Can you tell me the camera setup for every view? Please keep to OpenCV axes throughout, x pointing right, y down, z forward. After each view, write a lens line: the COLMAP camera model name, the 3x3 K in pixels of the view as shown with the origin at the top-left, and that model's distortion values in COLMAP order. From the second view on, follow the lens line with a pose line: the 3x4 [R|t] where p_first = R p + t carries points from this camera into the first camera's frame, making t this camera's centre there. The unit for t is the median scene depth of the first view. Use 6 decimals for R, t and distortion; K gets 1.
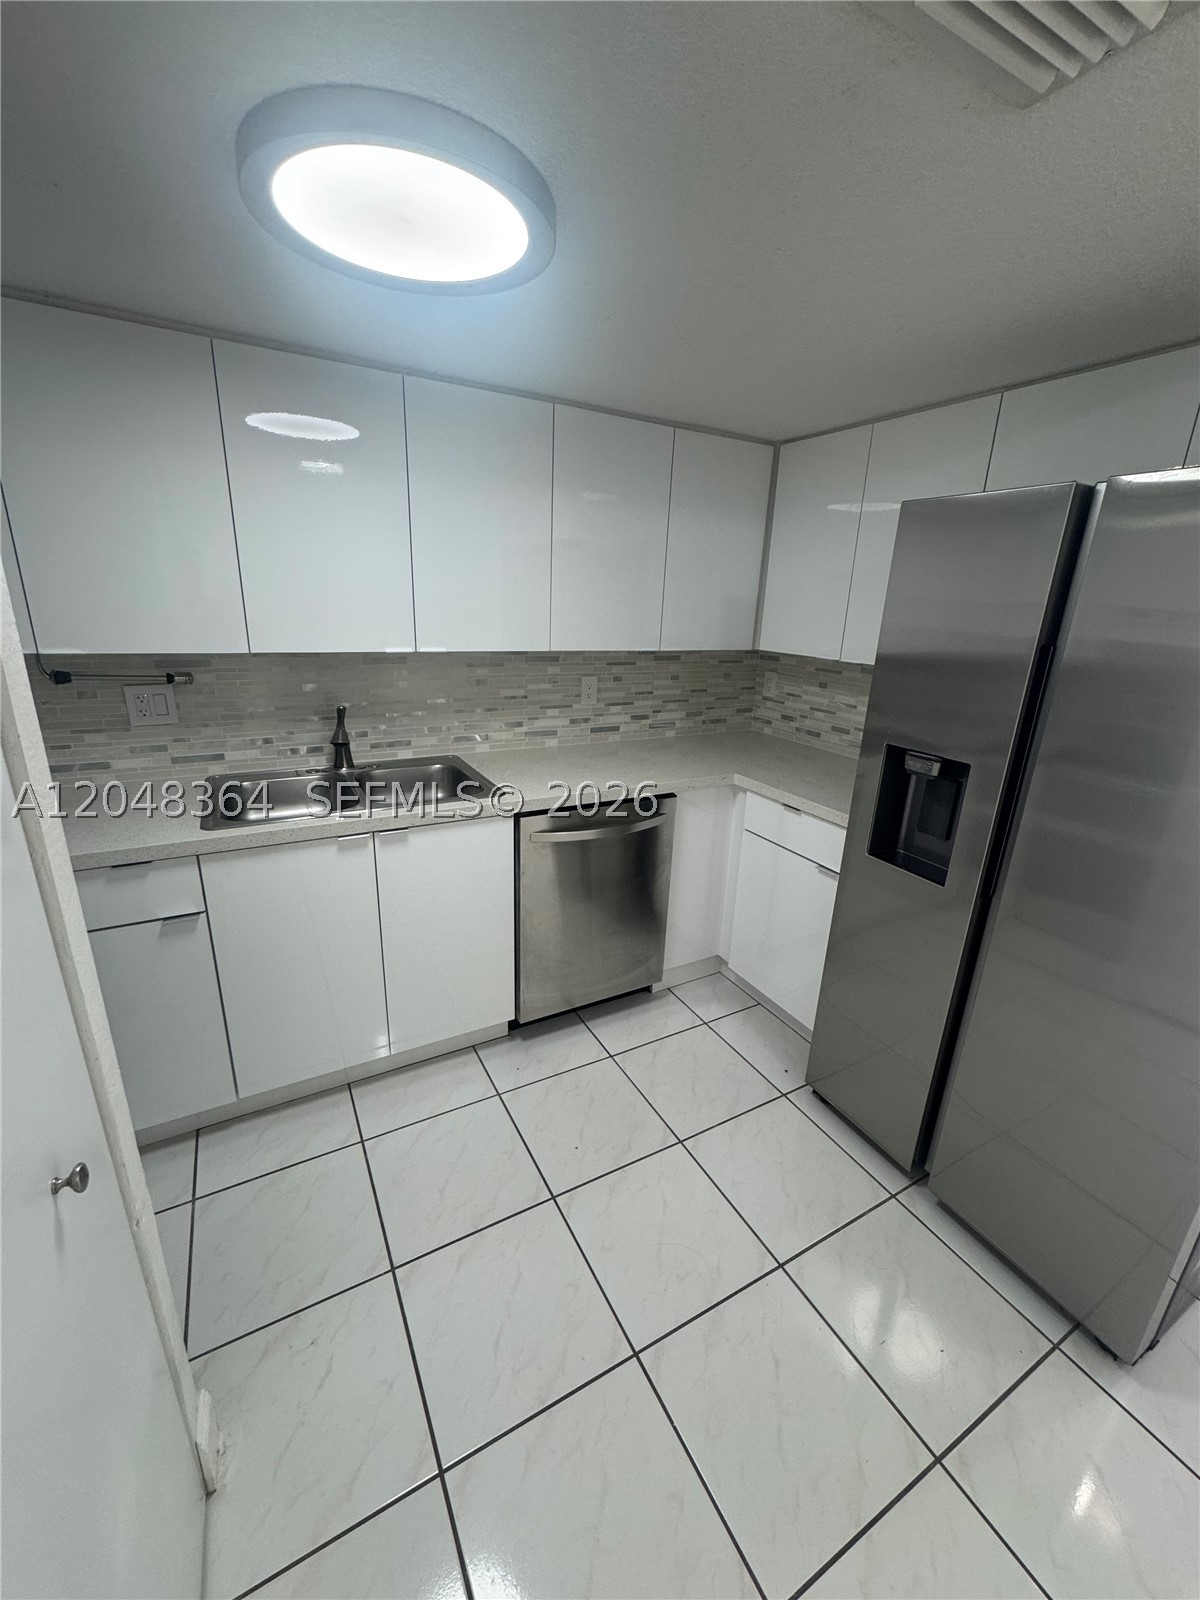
lens RADIAL K [[637.9, 0, 601.2], [0, 637.9, 796.1], [0, 0, 1]] dist [-0.002789, -0.000012]
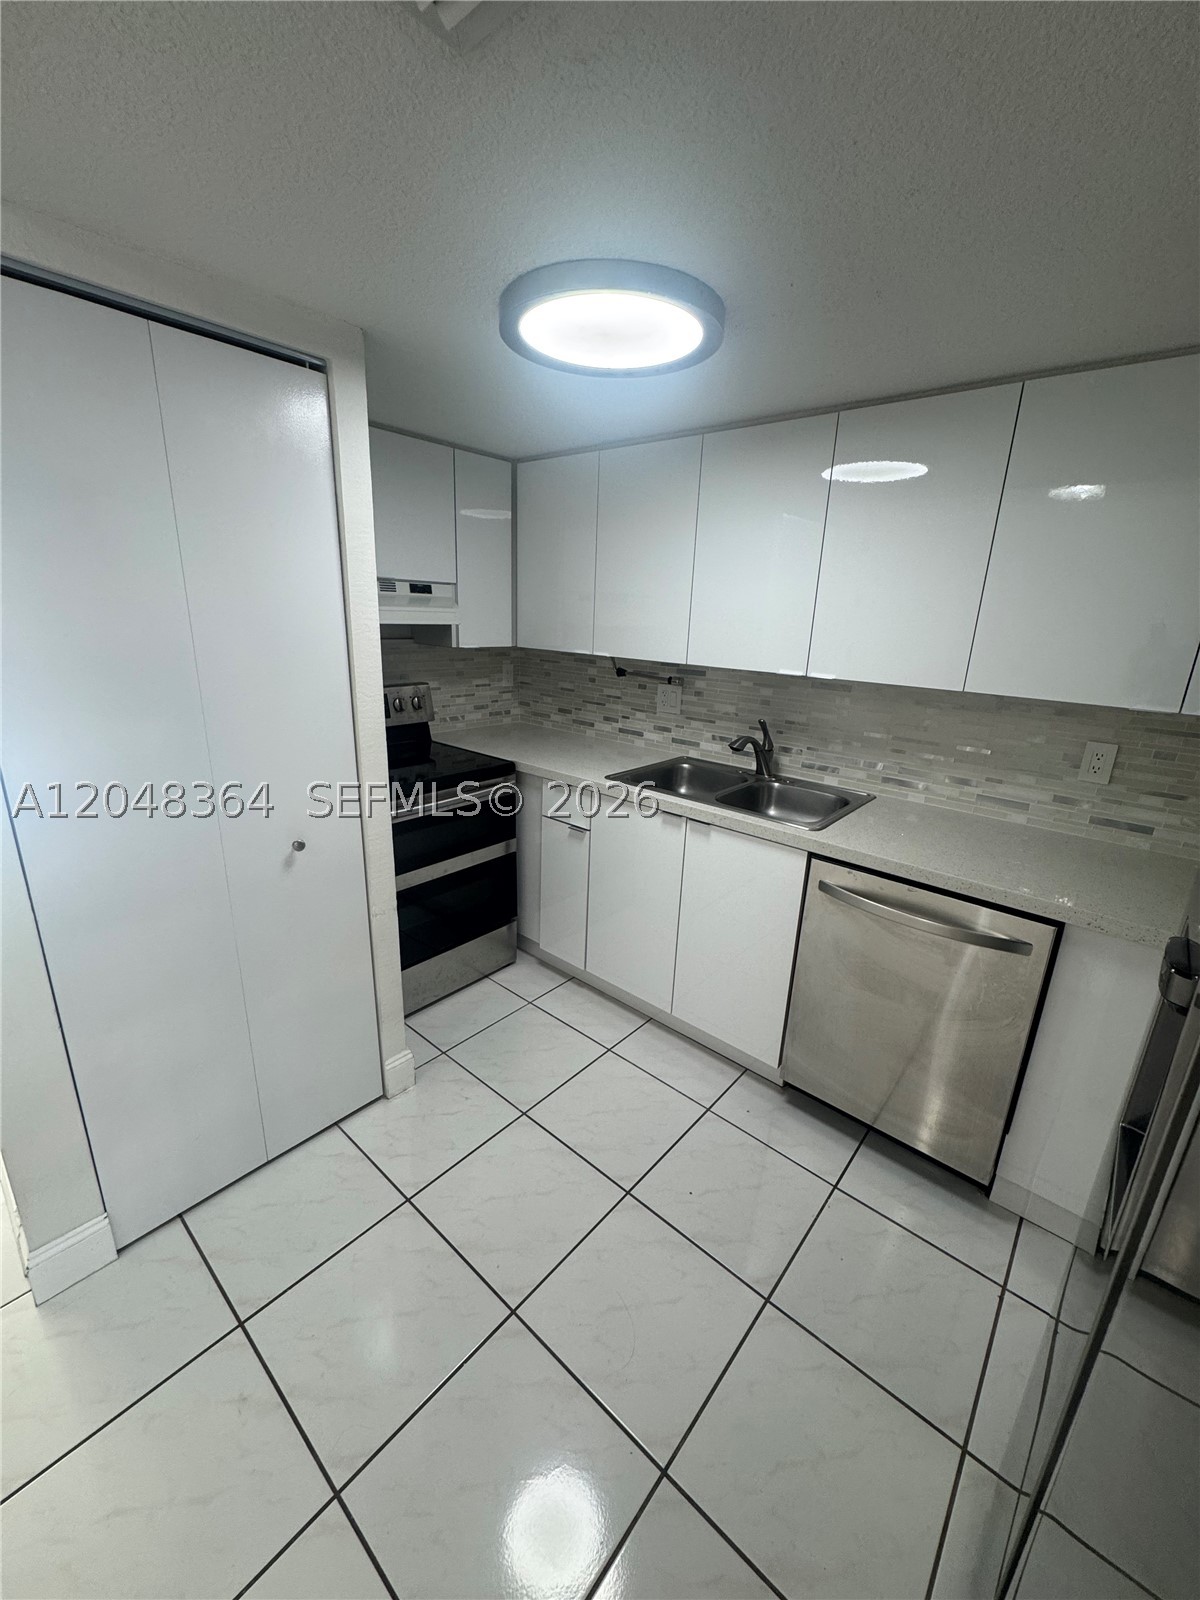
lens RADIAL K [[637.9, 0, 601.2], [0, 637.9, 796.1], [0, 0, 1]] dist [-0.002789, -0.000012]
pose [[0.349399, 0.238749, -0.906046, 0.542880], [-0.303309, 0.943745, 0.131718, -0.073950], [0.886524, 0.228789, 0.402158, 0.317997]]
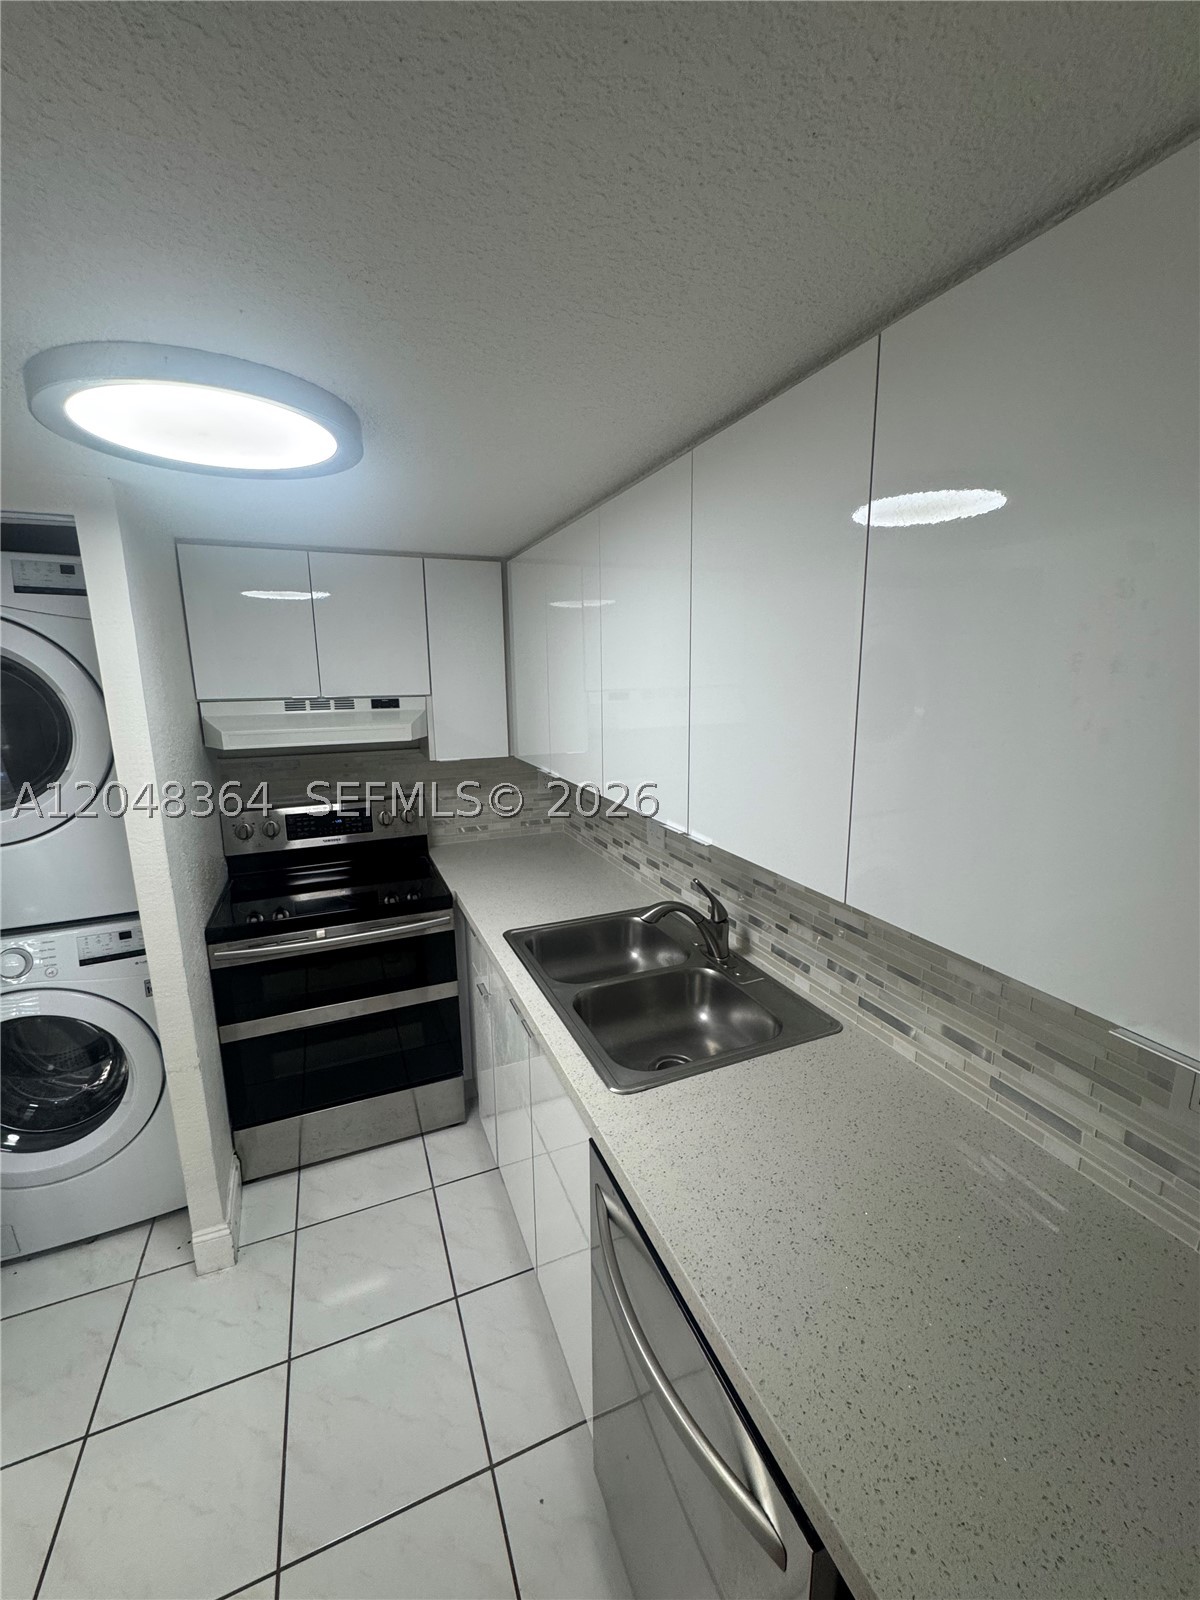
lens RADIAL K [[641.9, 0, 600.7], [0, 641.9, 795.7], [0, 0, 1]] dist [-0.002805, -0.000040]
pose [[-0.105838, 0.154449, -0.982316, 0.366140], [-0.290273, 0.940039, 0.179077, -0.341244], [0.951073, 0.304093, -0.054659, 0.885476]]
